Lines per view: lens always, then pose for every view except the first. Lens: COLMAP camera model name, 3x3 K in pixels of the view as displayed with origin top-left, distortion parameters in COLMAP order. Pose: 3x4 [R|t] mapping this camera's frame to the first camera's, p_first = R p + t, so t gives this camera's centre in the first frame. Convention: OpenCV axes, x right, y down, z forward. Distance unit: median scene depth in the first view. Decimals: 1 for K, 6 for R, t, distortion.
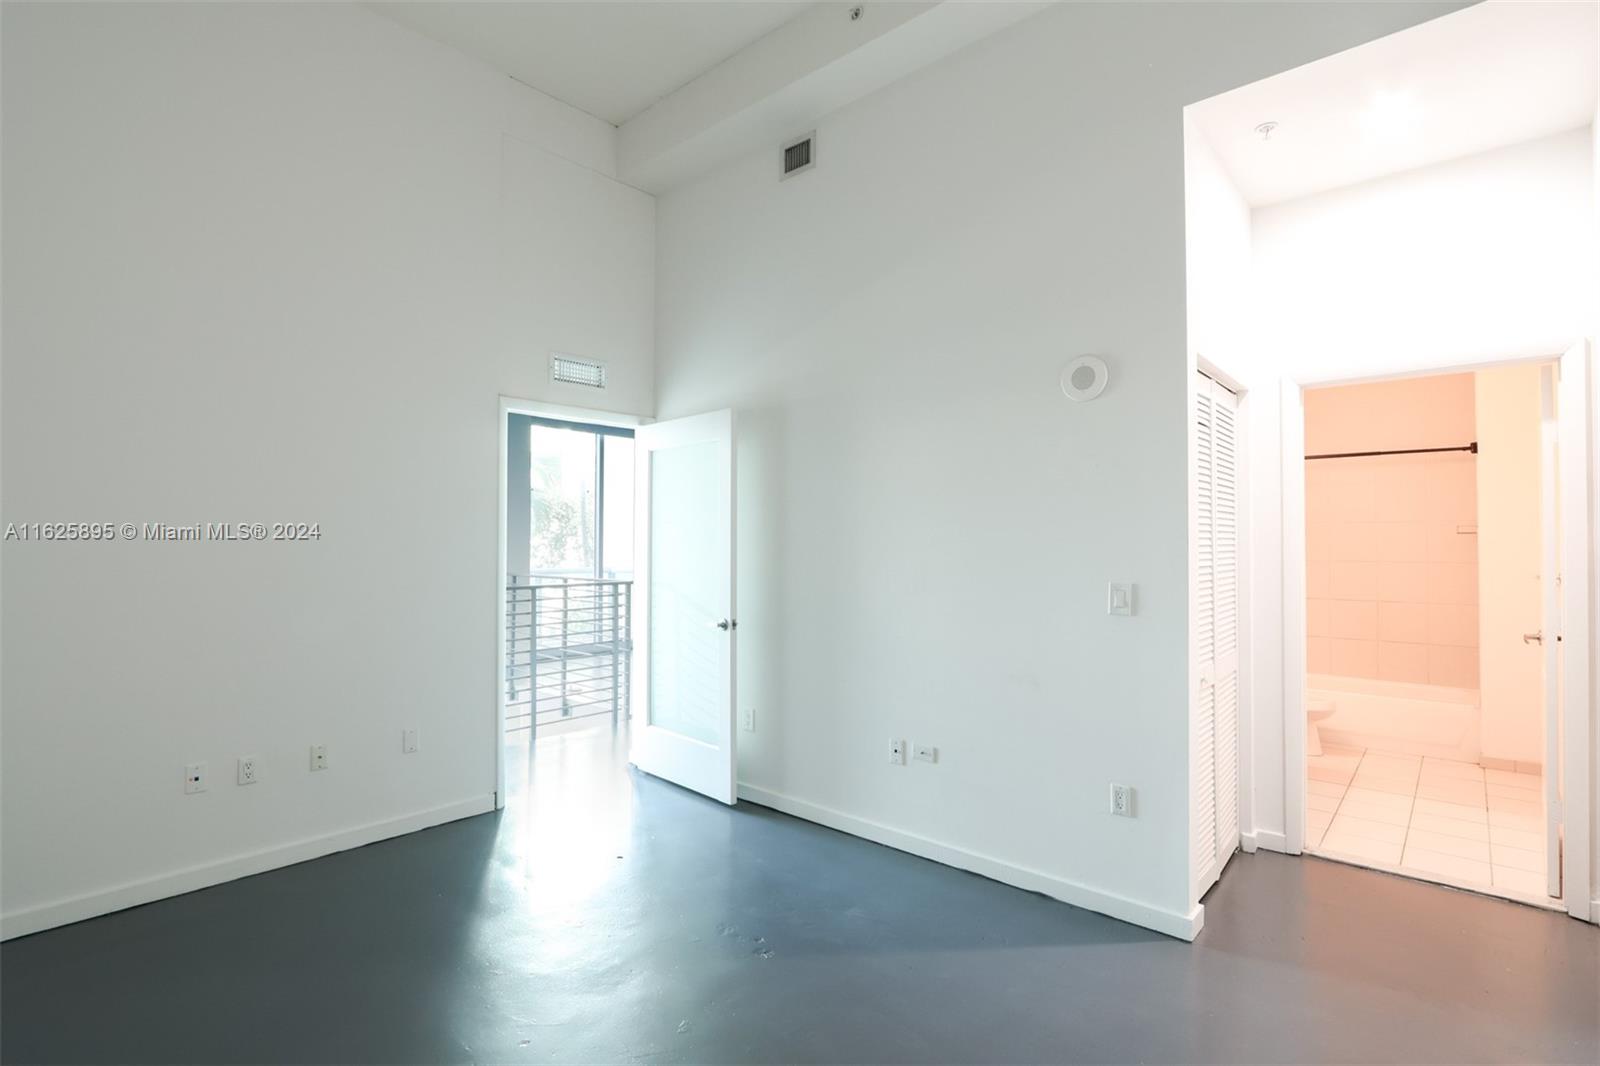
lens RADIAL K [[754.7, 0, 800.0], [0, 754.7, 533.0], [0, 0, 1]] dist [0.002359, 0.000272]
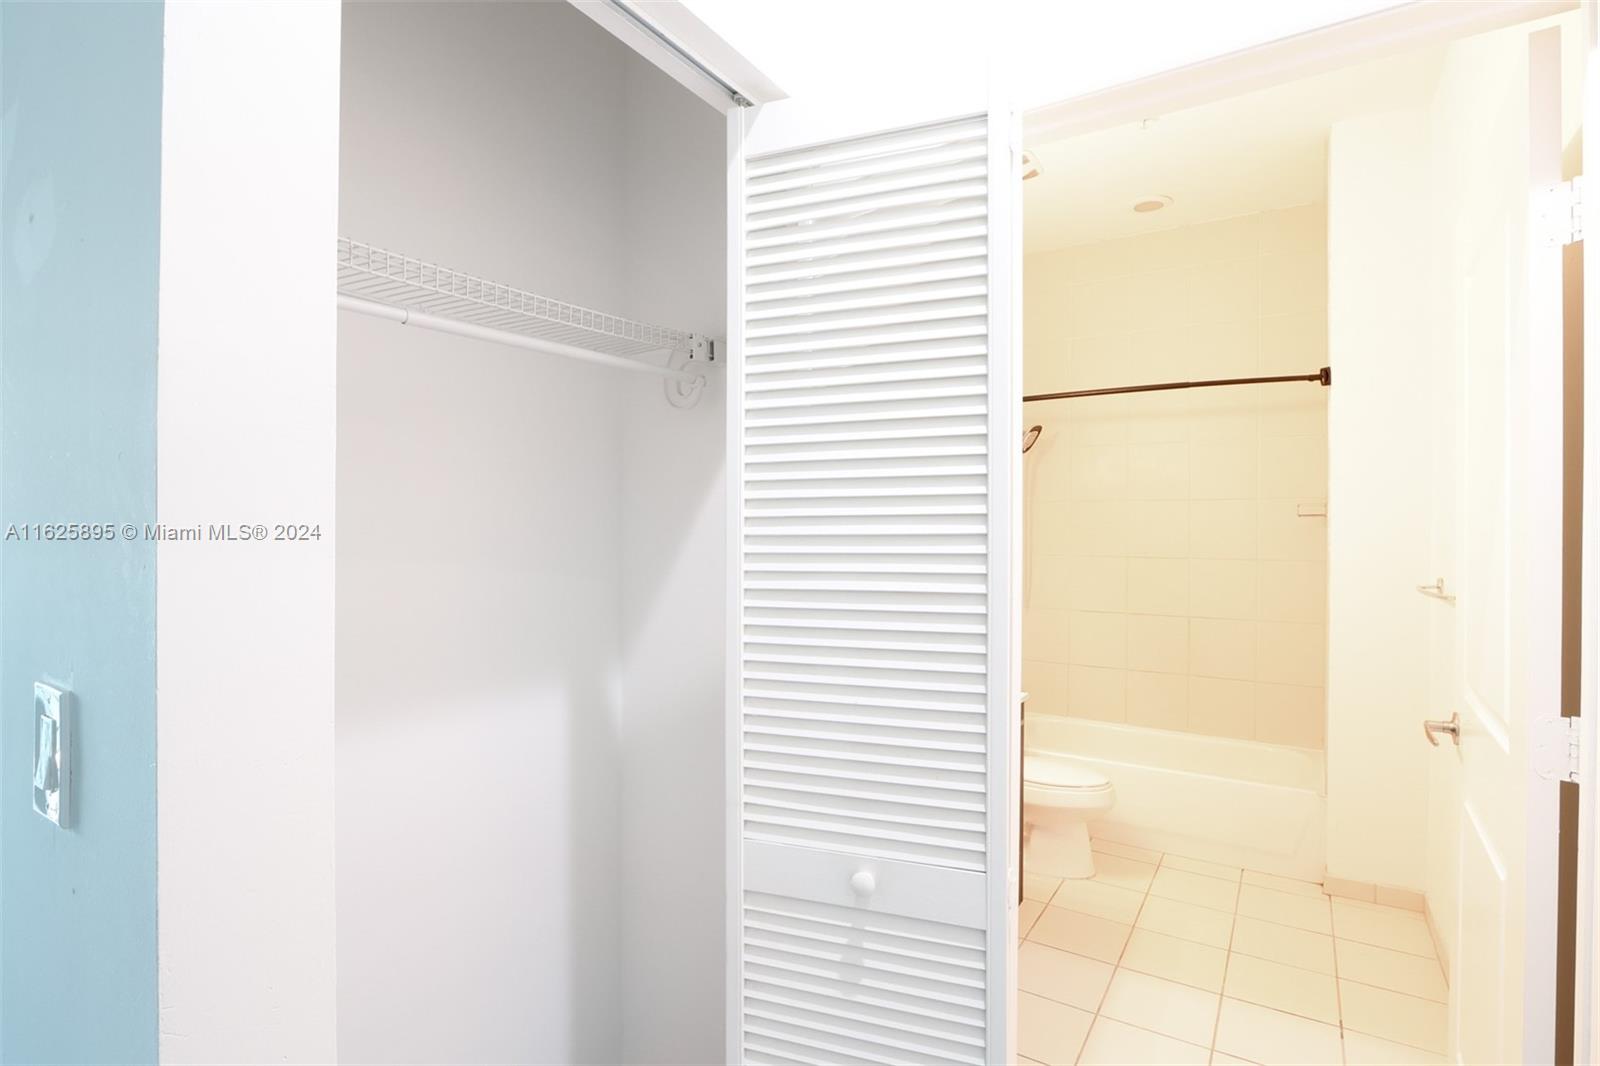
lens RADIAL K [[749.3, 0, 800.0], [0, 749.3, 533.0], [0, 0, 1]] dist [0.000221, 0.000202]
pose [[0.989994, 0.001968, 0.141094, 0.383939], [-0.004975, 0.999768, 0.020959, 0.003516], [-0.141020, -0.021451, 0.989774, 0.455887]]
